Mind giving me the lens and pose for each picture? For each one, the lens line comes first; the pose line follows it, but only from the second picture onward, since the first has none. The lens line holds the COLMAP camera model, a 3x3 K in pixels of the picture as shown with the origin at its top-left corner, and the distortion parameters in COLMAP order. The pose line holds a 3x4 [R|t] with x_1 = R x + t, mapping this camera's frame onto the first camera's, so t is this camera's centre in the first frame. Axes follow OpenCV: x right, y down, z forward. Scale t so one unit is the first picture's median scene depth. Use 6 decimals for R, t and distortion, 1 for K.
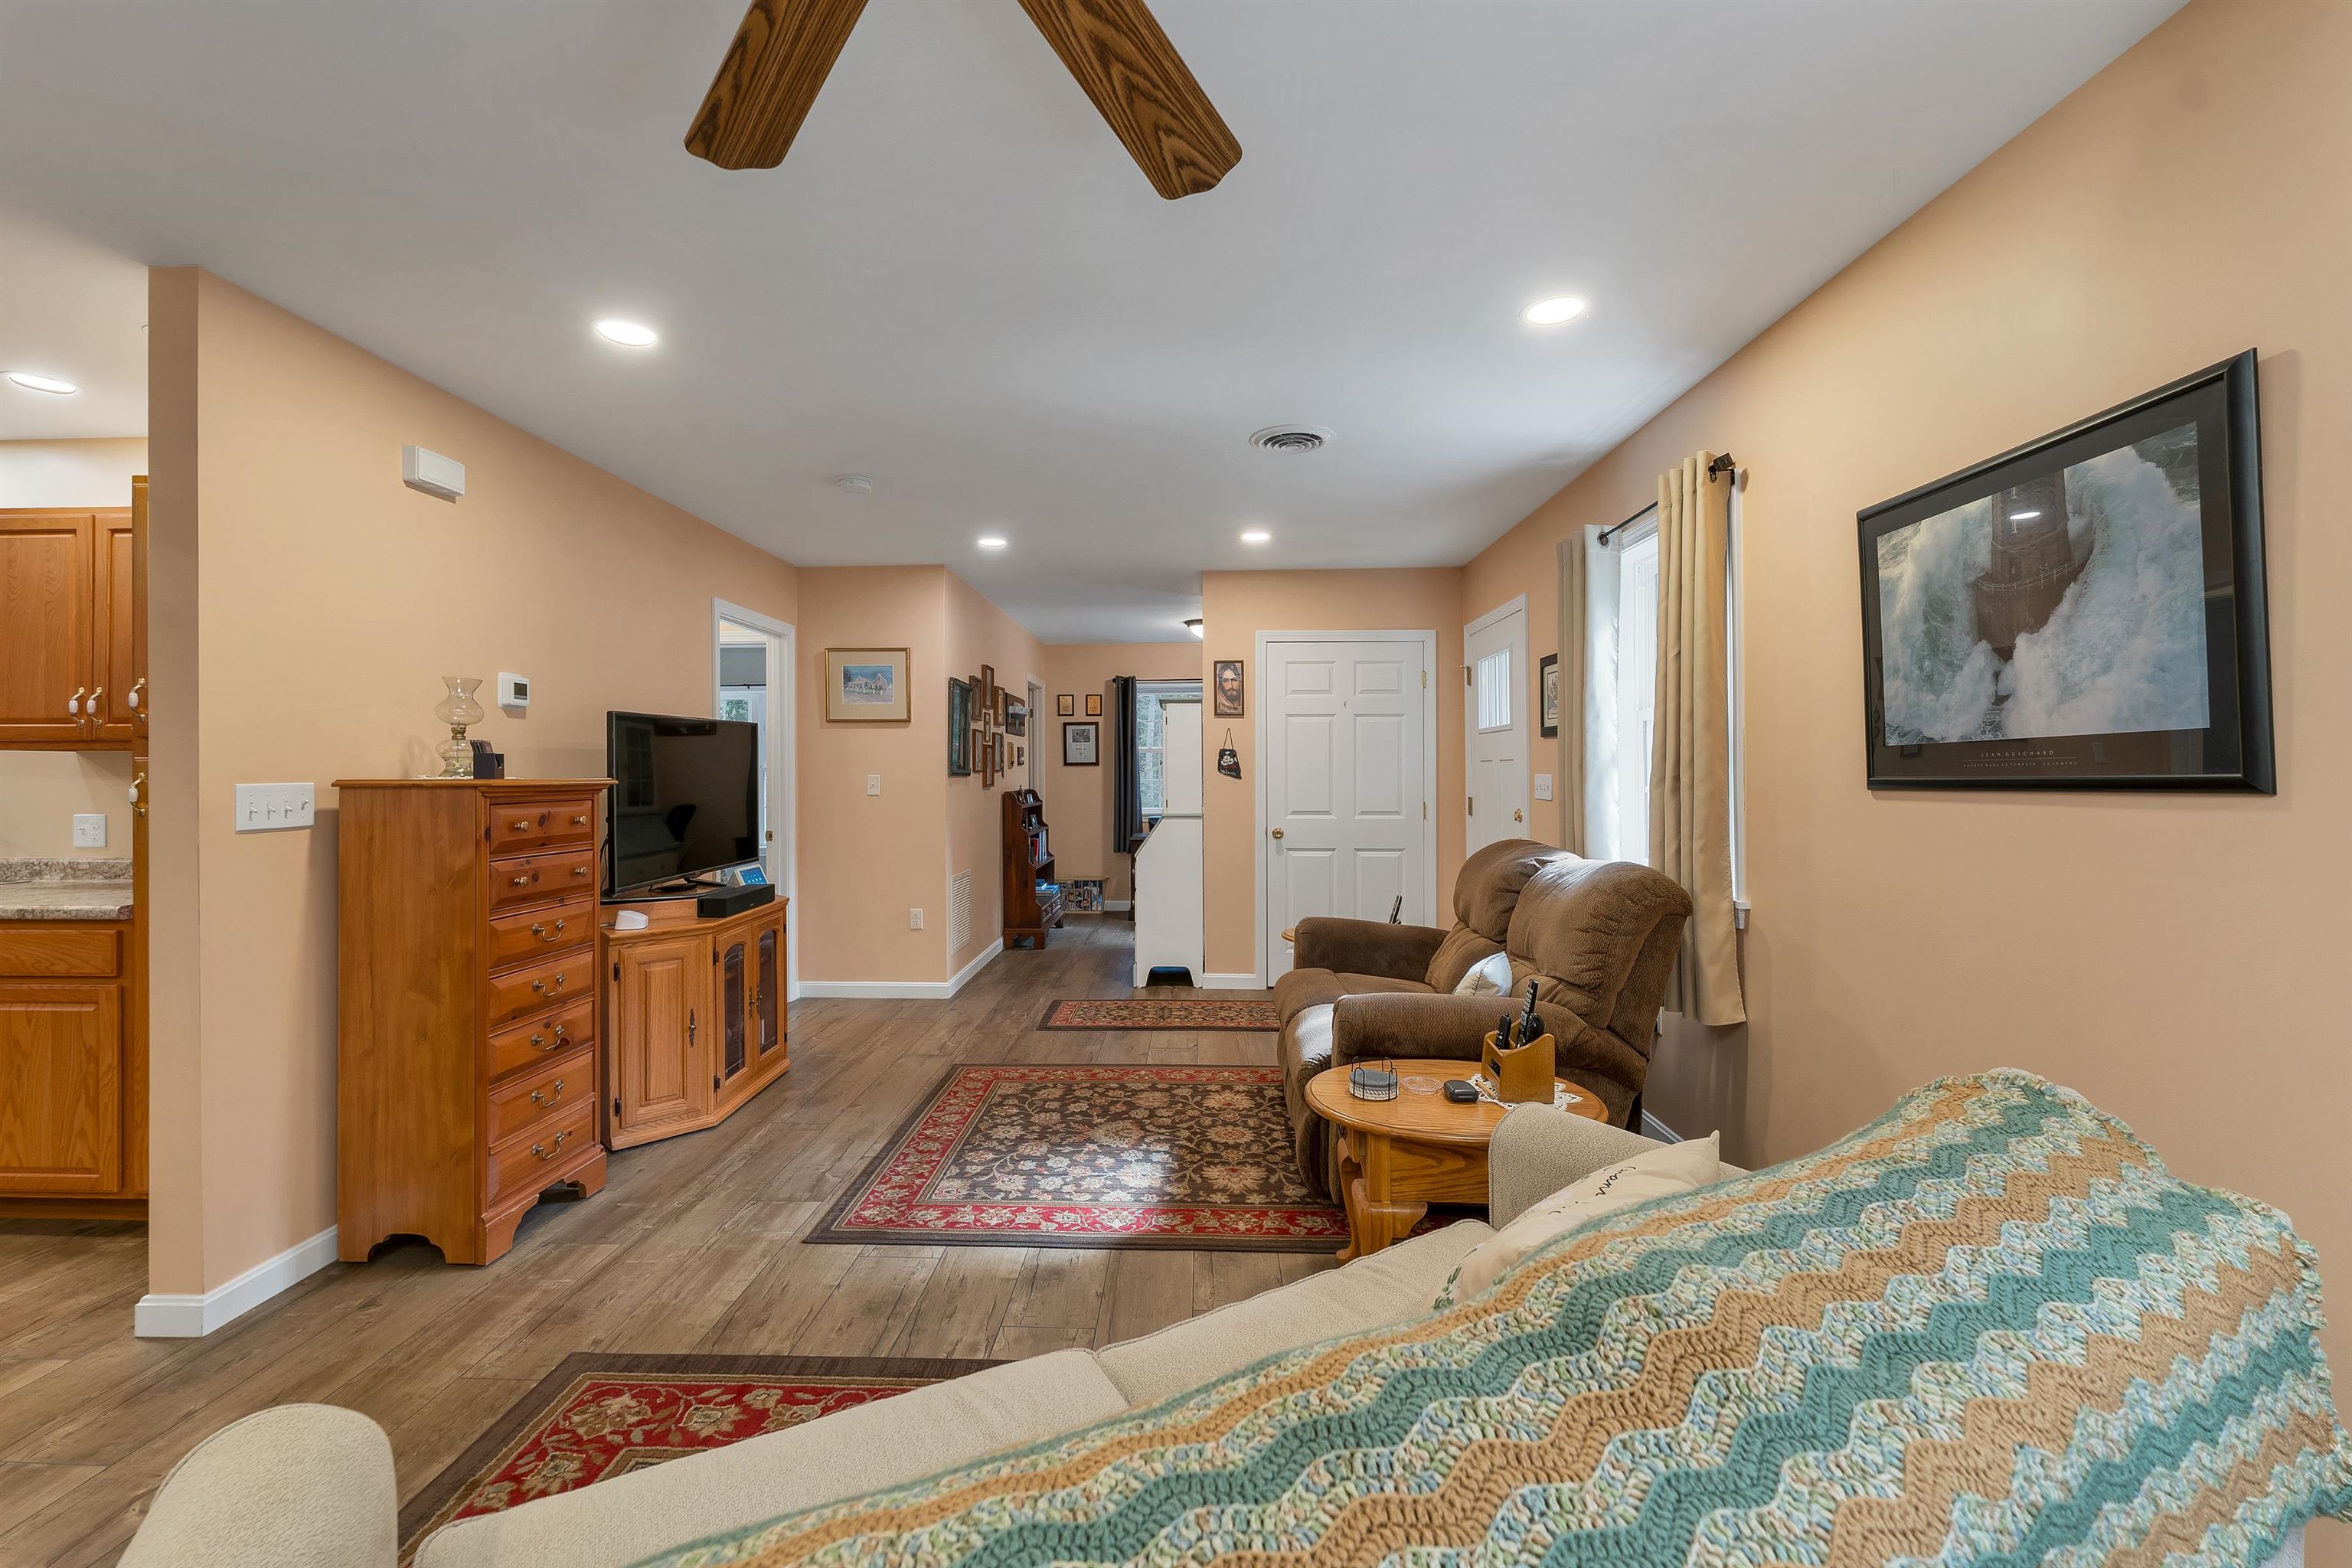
lens RADIAL K [[976.4, 0, 1163.7], [0, 976.4, 773.0], [0, 0, 1]] dist [0.002033, -0.000265]
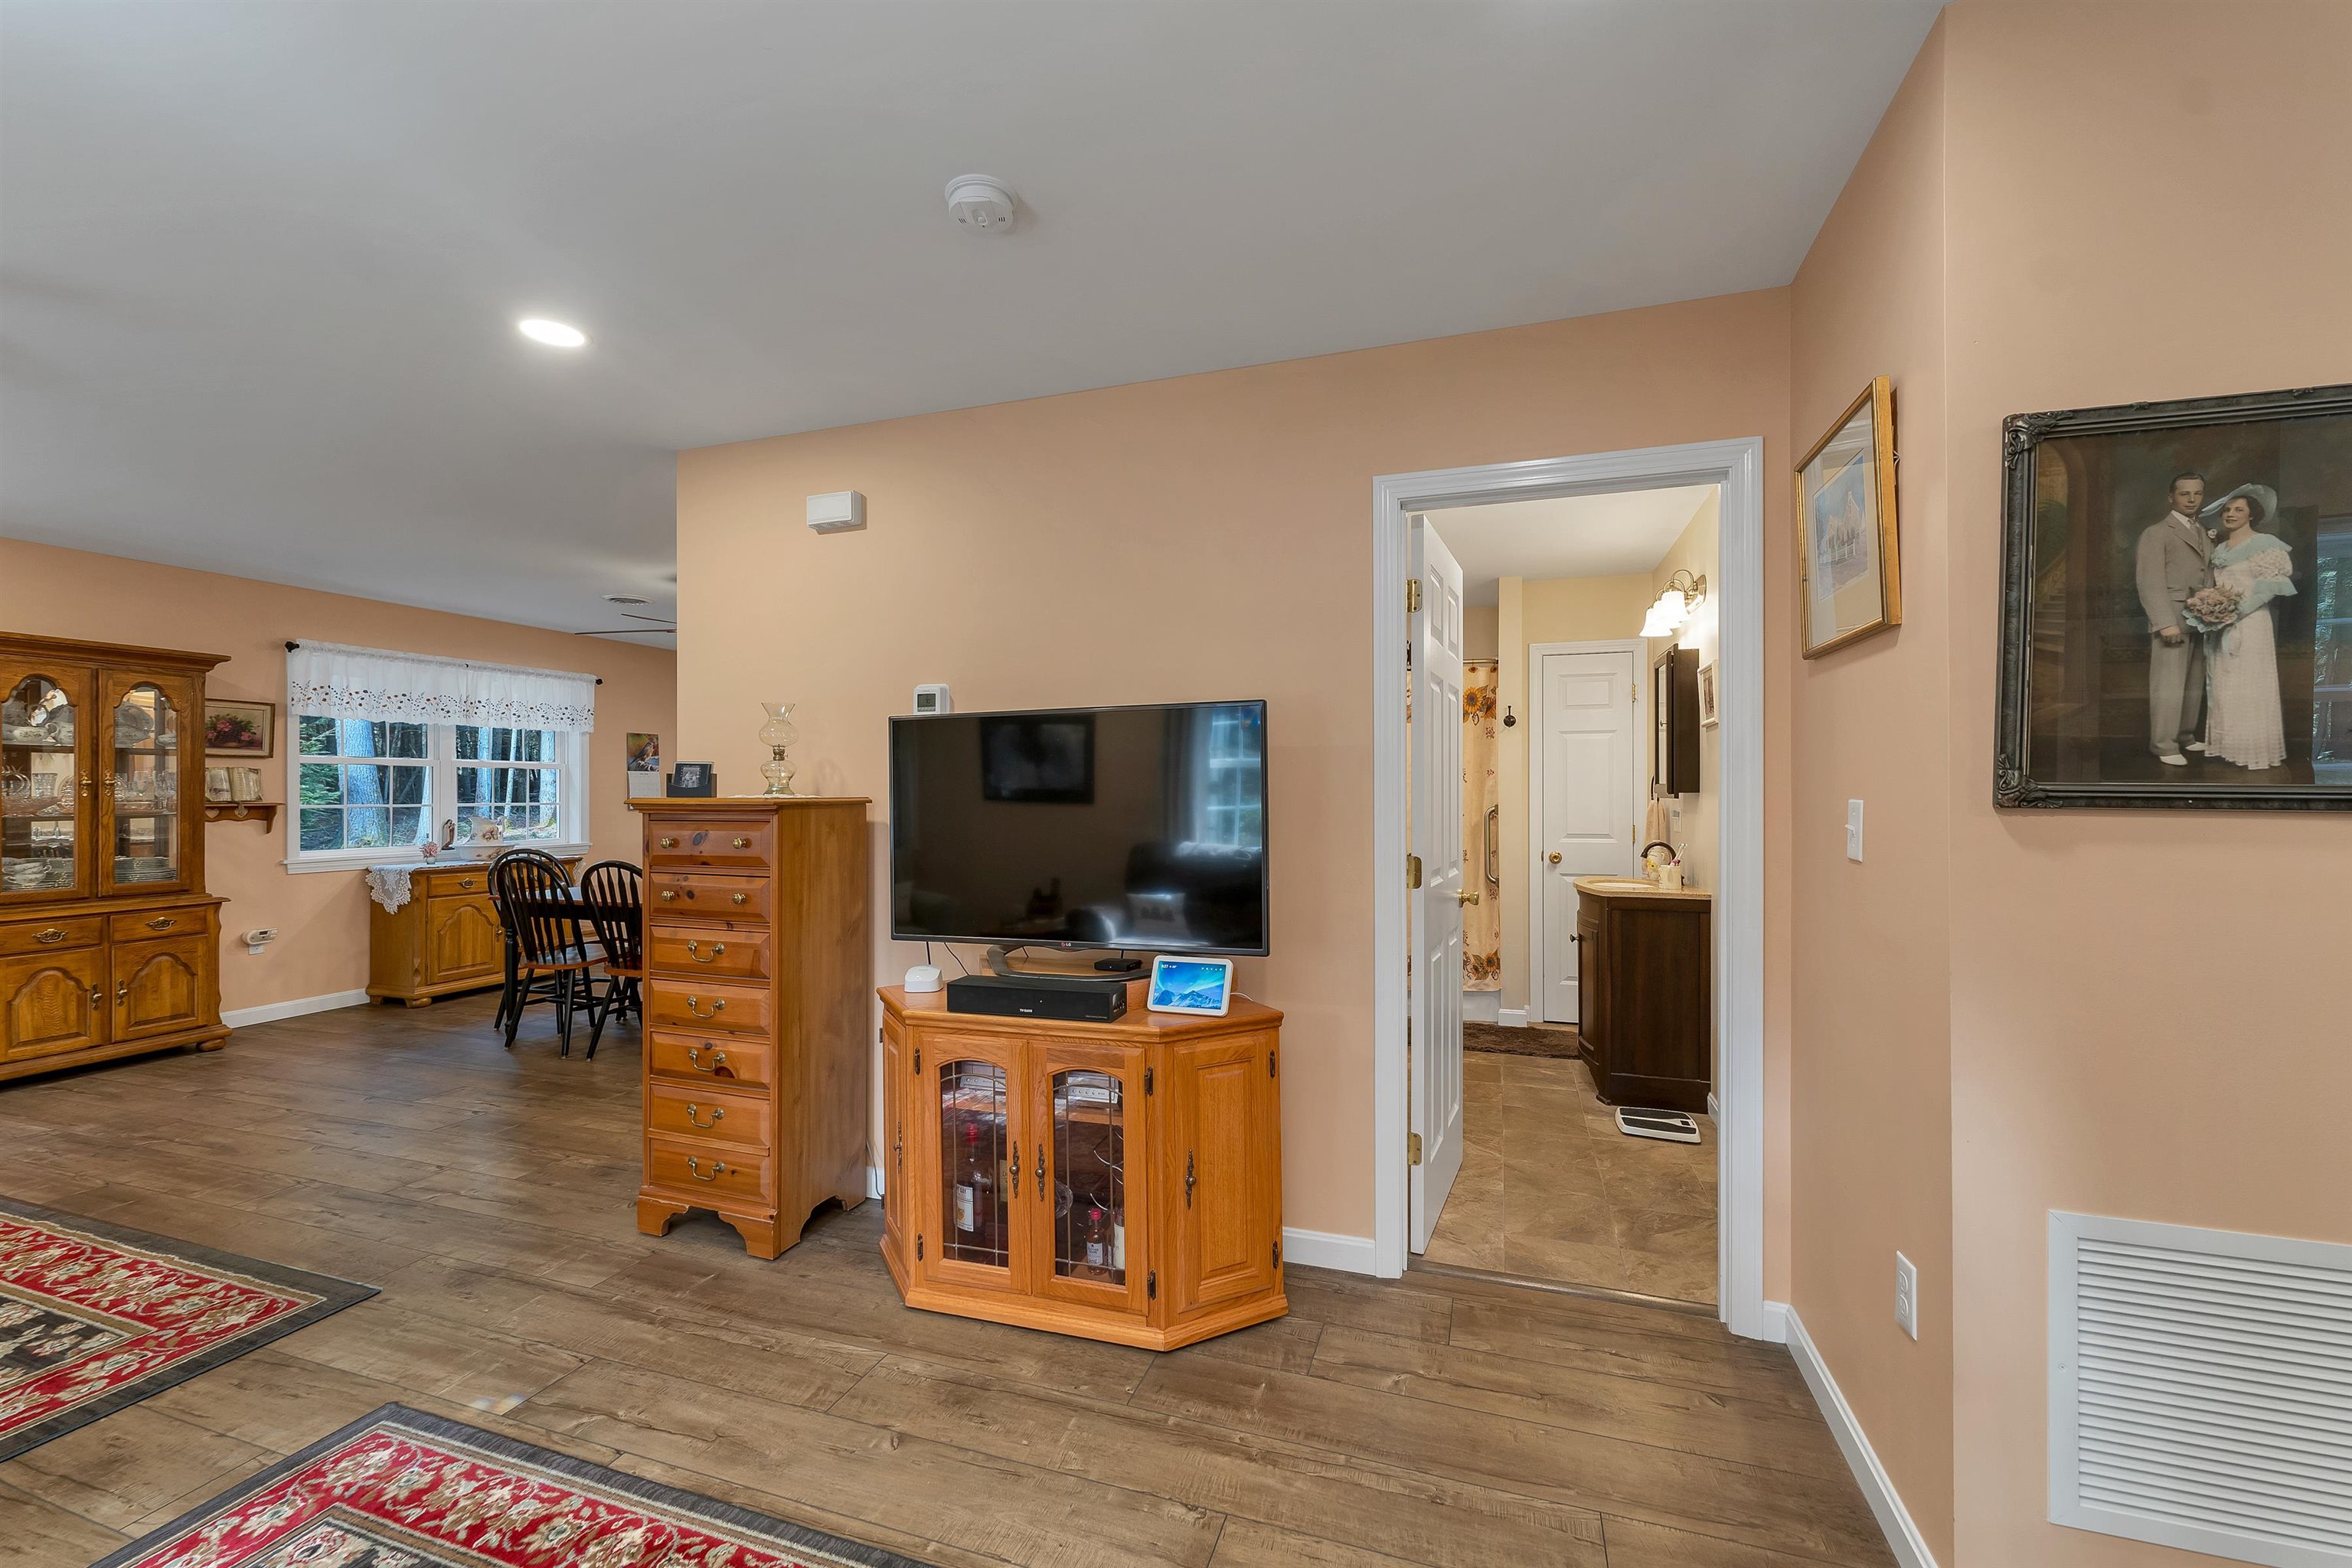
lens RADIAL K [[967.0, 0, 1165.6], [0, 967.0, 796.8], [0, 0, 1]] dist [-0.000696, -0.000263]
pose [[-0.287082, 0.009572, -0.957858, 0.155978], [0.000028, 0.999950, 0.009985, -0.004264], [0.957906, 0.002839, -0.287068, 1.558357]]
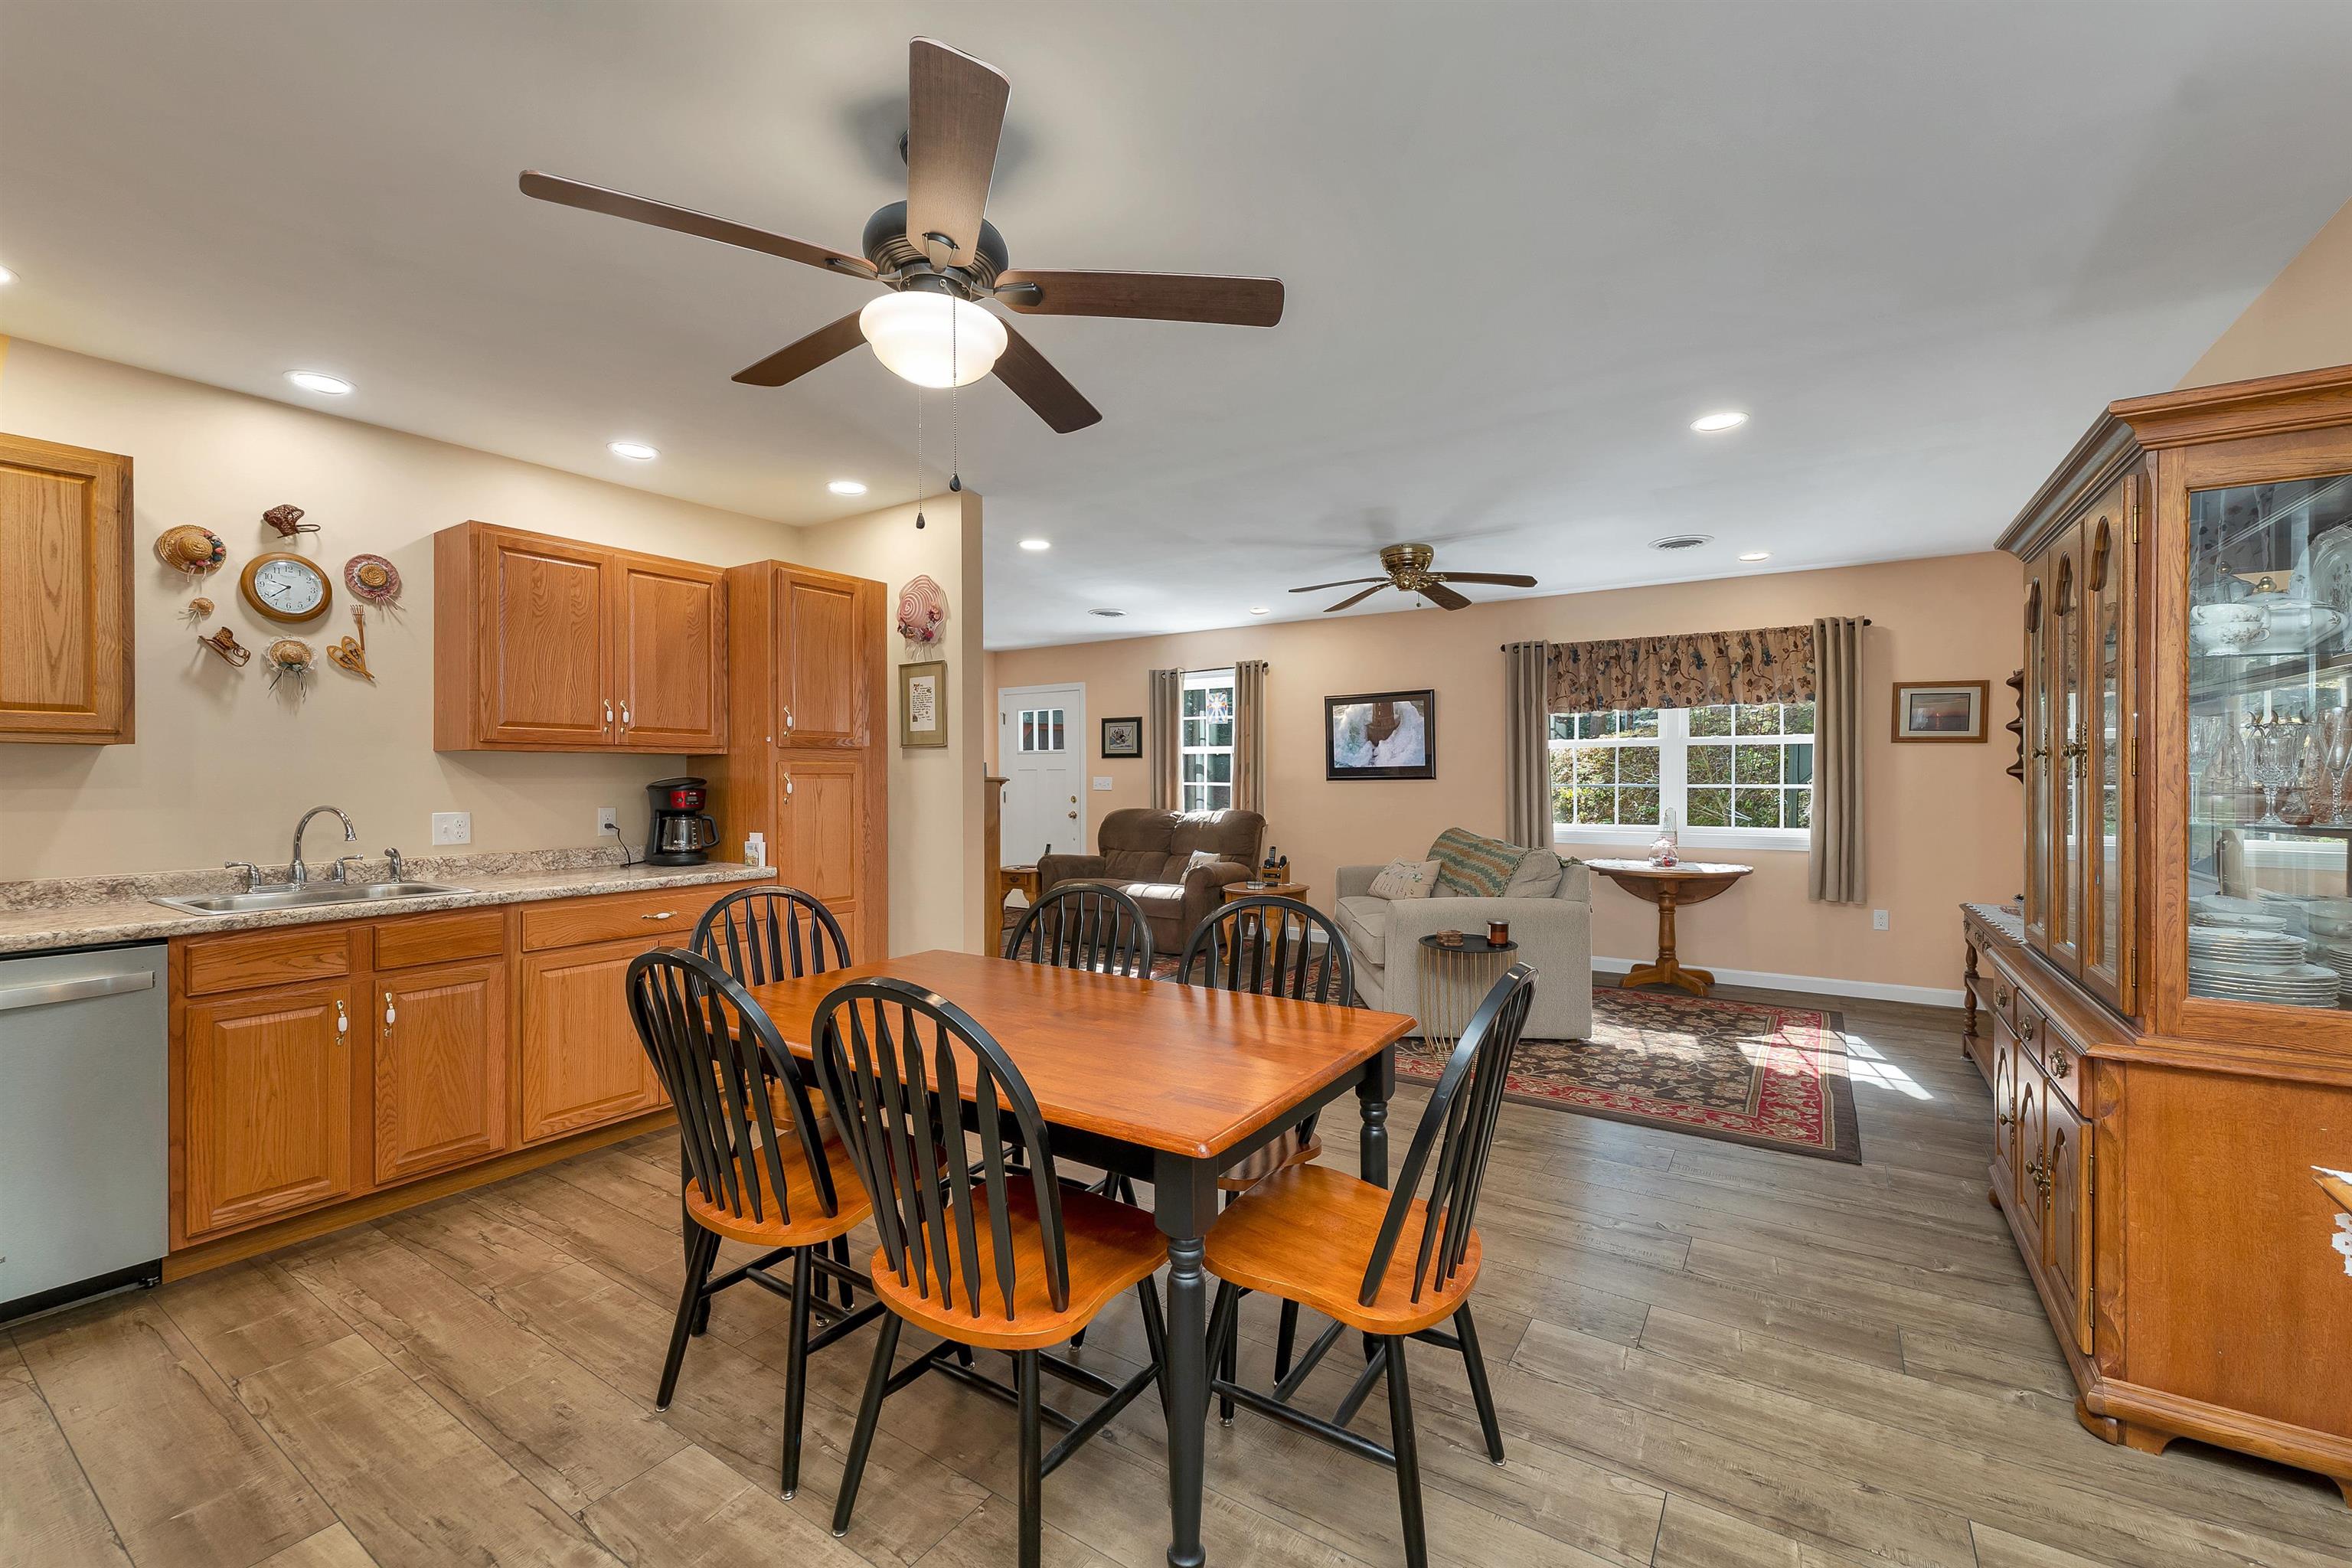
lens RADIAL K [[972.4, 0, 1165.4], [0, 972.4, 789.3], [0, 0, 1]] dist [0.001747, 0.000212]
pose [[0.519081, -0.009221, 0.854675, -1.728642], [0.001586, 0.999950, 0.009825, 0.009542], [-0.854723, -0.003744, 0.519070, -0.178018]]
